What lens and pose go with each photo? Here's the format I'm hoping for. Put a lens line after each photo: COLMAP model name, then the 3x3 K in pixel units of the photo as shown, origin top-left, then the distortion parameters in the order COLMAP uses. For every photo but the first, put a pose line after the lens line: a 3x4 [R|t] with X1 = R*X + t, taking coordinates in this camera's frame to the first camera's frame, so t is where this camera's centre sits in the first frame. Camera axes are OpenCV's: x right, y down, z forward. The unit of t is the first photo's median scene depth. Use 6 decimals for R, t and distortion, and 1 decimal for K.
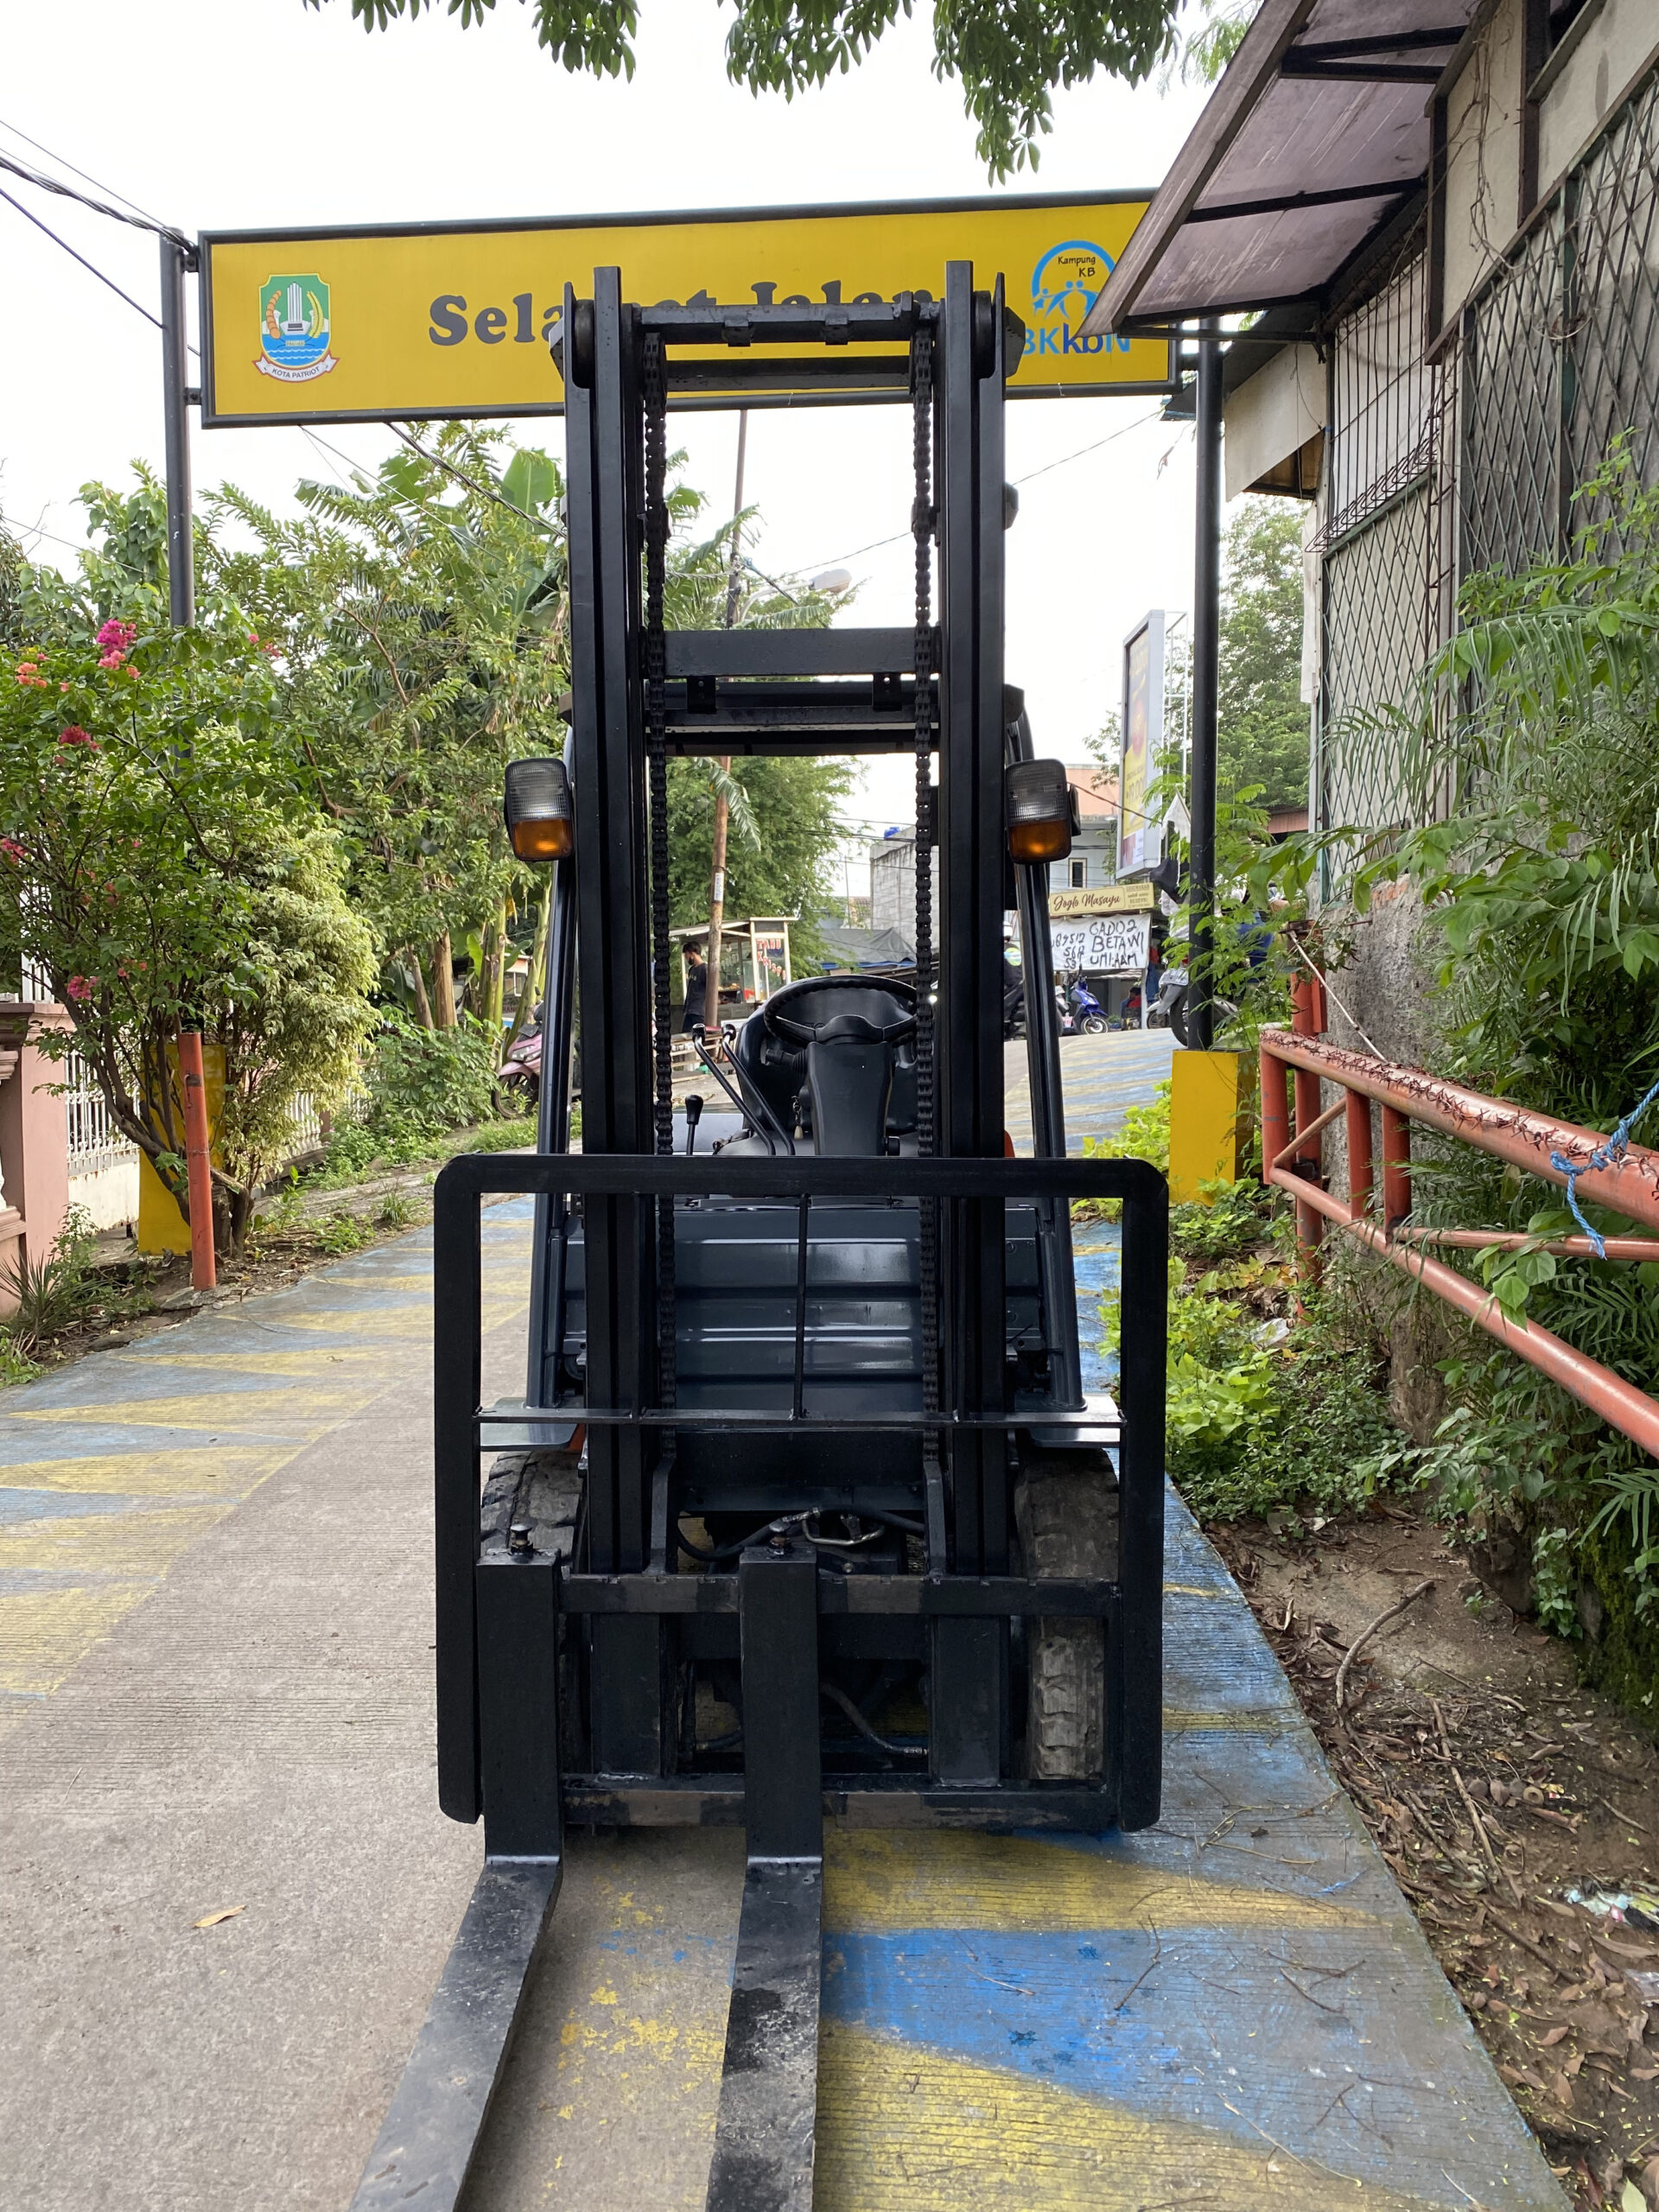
lens RADIAL K [[1693.7, 0, 805.0], [0, 1693.7, 1074.5], [0, 0, 1]] dist [-0.003455, 0.000483]
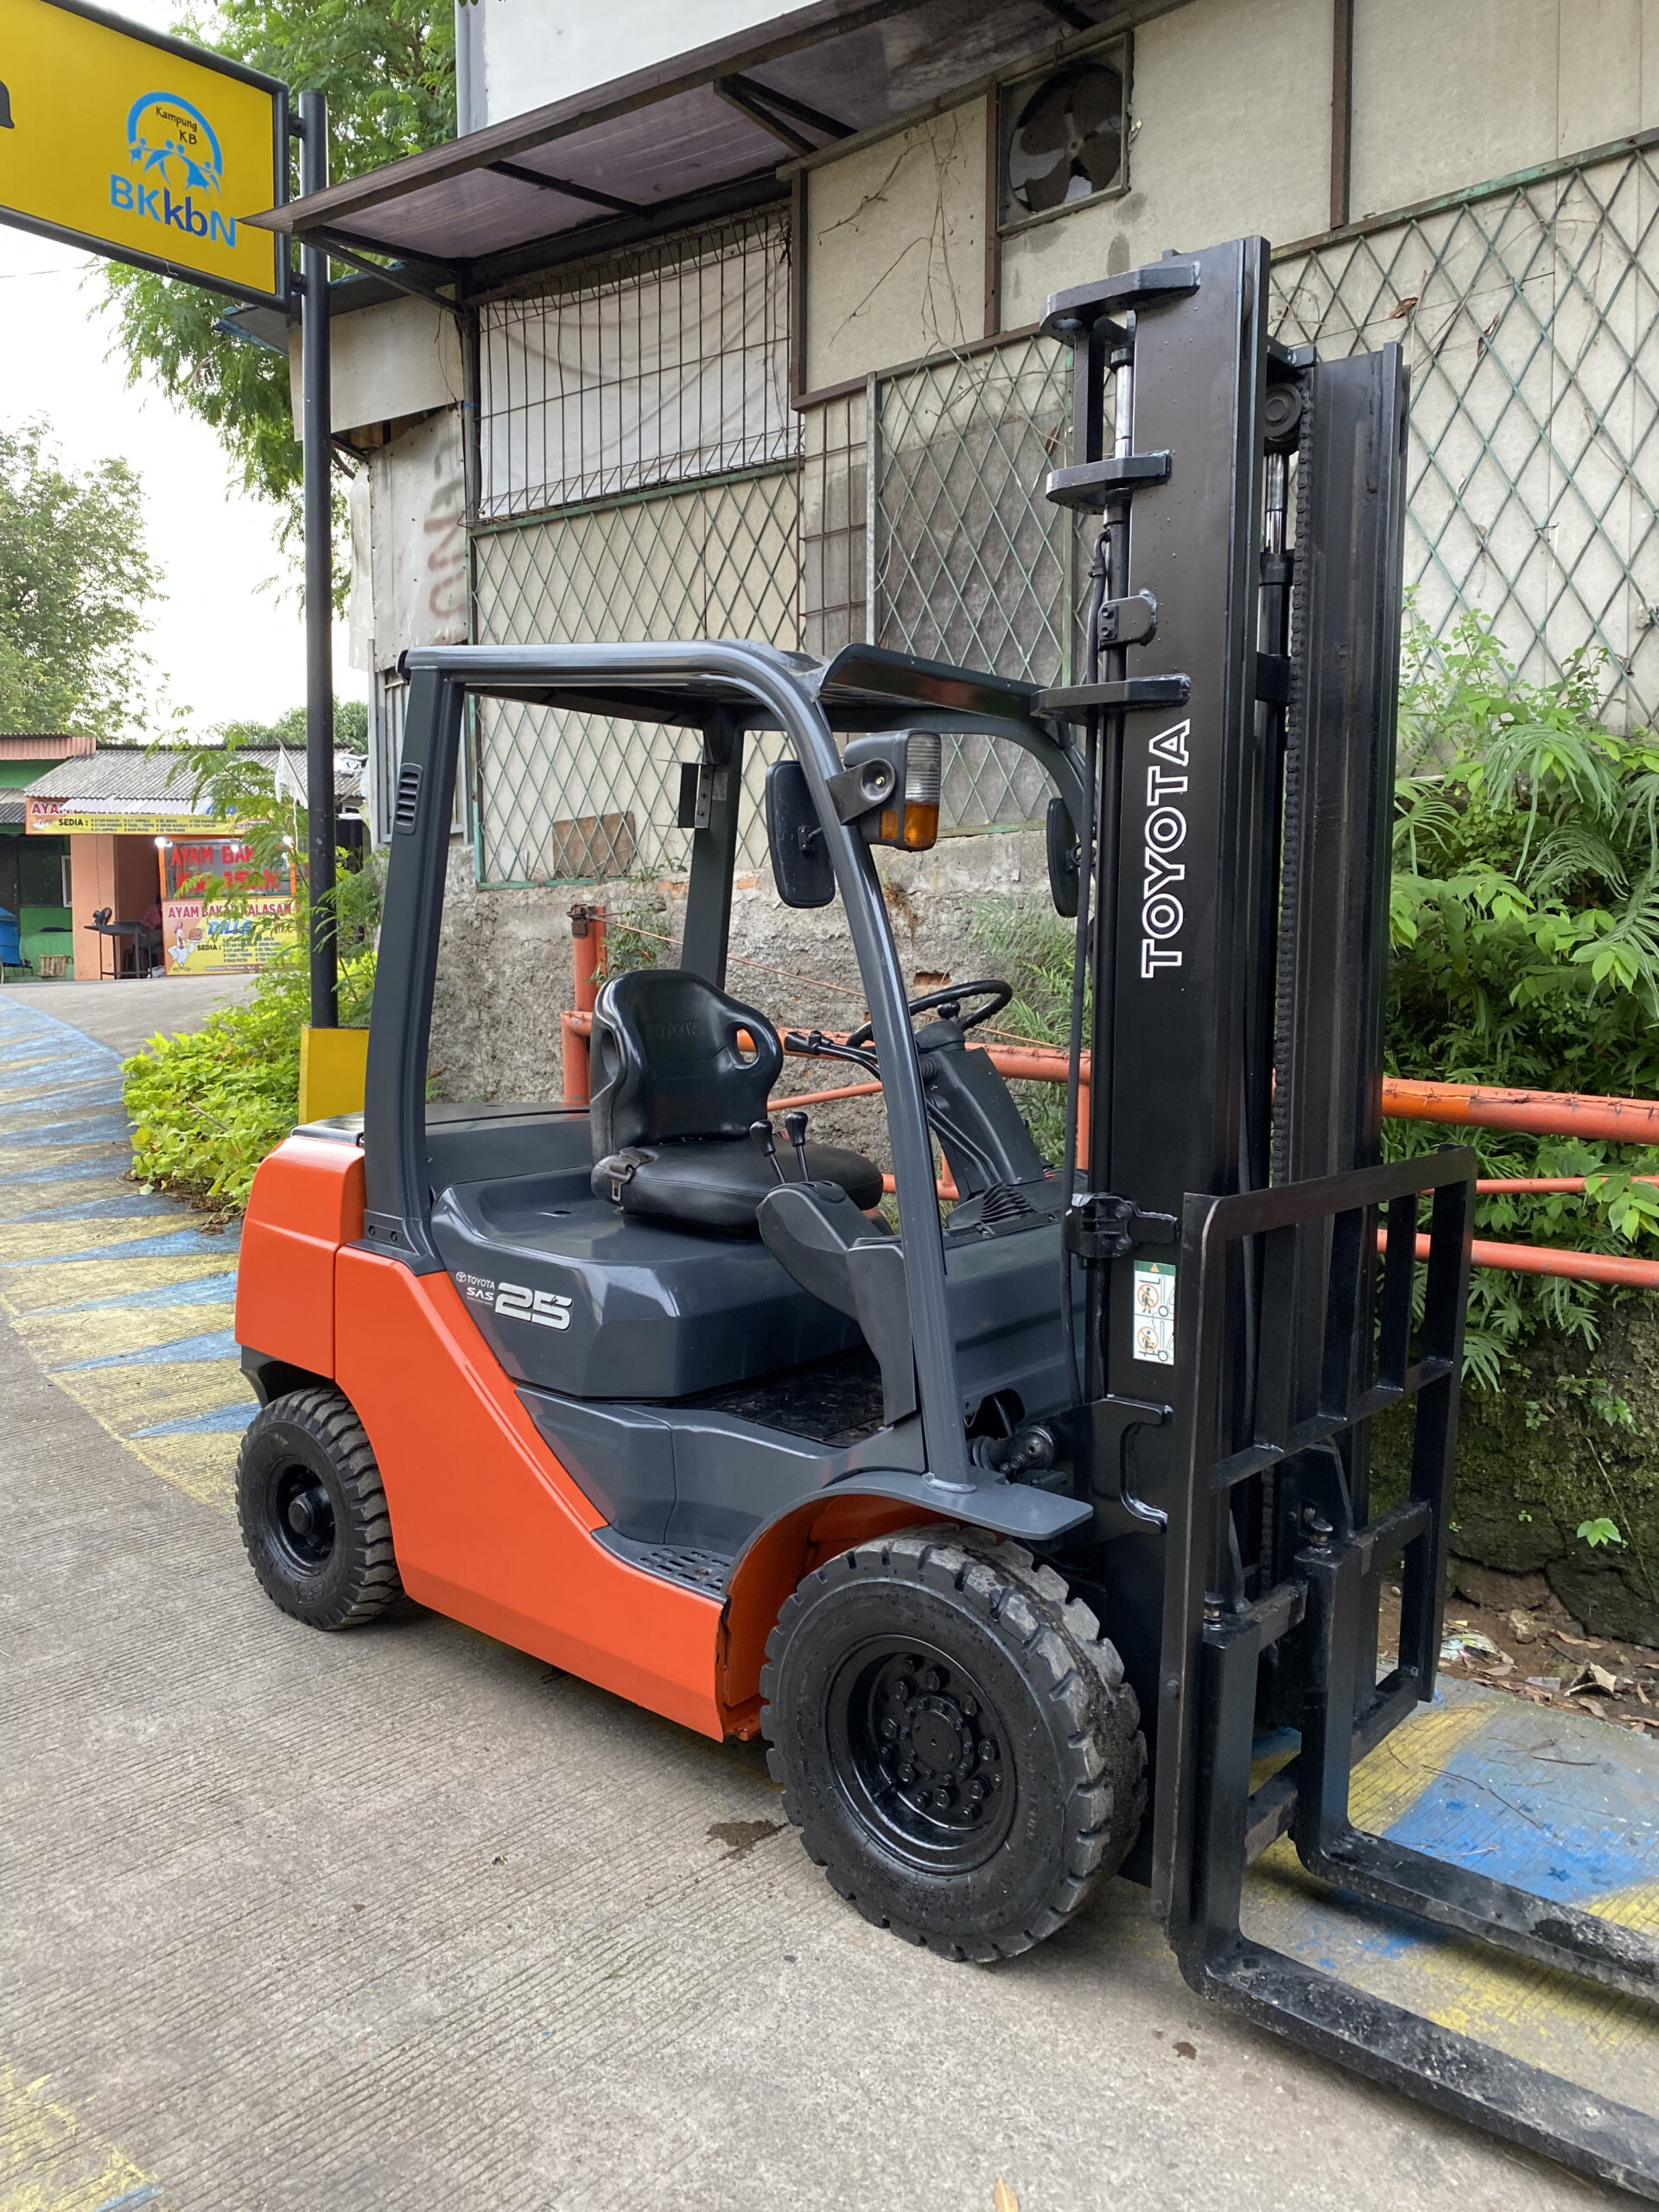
lens RADIAL K [[1688.0, 0, 826.7], [0, 1688.0, 1069.5], [0, 0, 1]] dist [0.025996, -0.032871]
pose [[0.611617, -0.039059, 0.790189, -0.335837], [0.020825, 0.999229, 0.033273, -0.016968], [-0.790880, -0.003895, 0.611959, 0.200250]]
